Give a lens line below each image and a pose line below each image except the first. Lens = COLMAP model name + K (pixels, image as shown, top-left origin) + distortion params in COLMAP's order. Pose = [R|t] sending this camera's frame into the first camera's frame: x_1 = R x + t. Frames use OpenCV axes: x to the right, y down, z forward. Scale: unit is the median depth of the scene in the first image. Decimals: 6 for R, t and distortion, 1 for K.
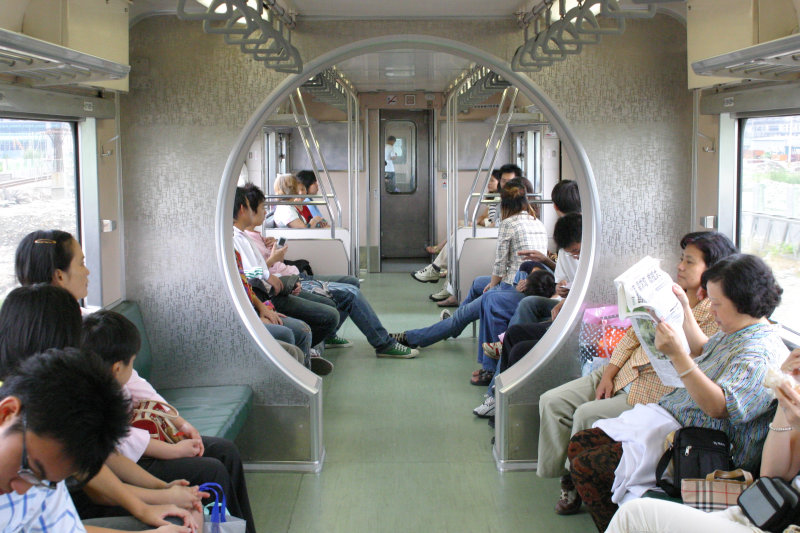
lens RADIAL K [[1165.8, 0, 400.0], [0, 1165.8, 266.5], [0, 0, 1]] dist [0.000810, -0.005614]
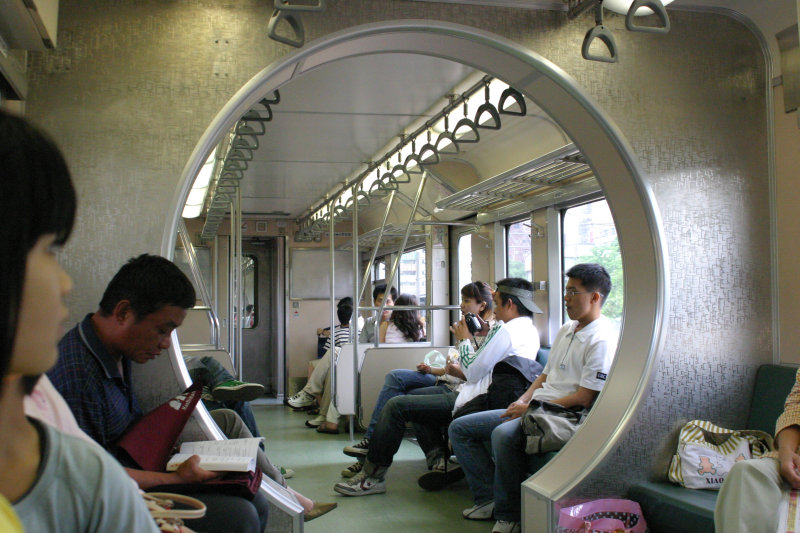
lens RADIAL K [[1017.6, 0, 400.0], [0, 1017.6, 266.5], [0, 0, 1]] dist [-0.106019, 0.002156]
pose [[0.975499, 0.010576, 0.219749, -0.151526], [0.024690, 0.987271, -0.157119, 0.061025], [-0.218613, 0.158695, 0.962821, 0.390875]]
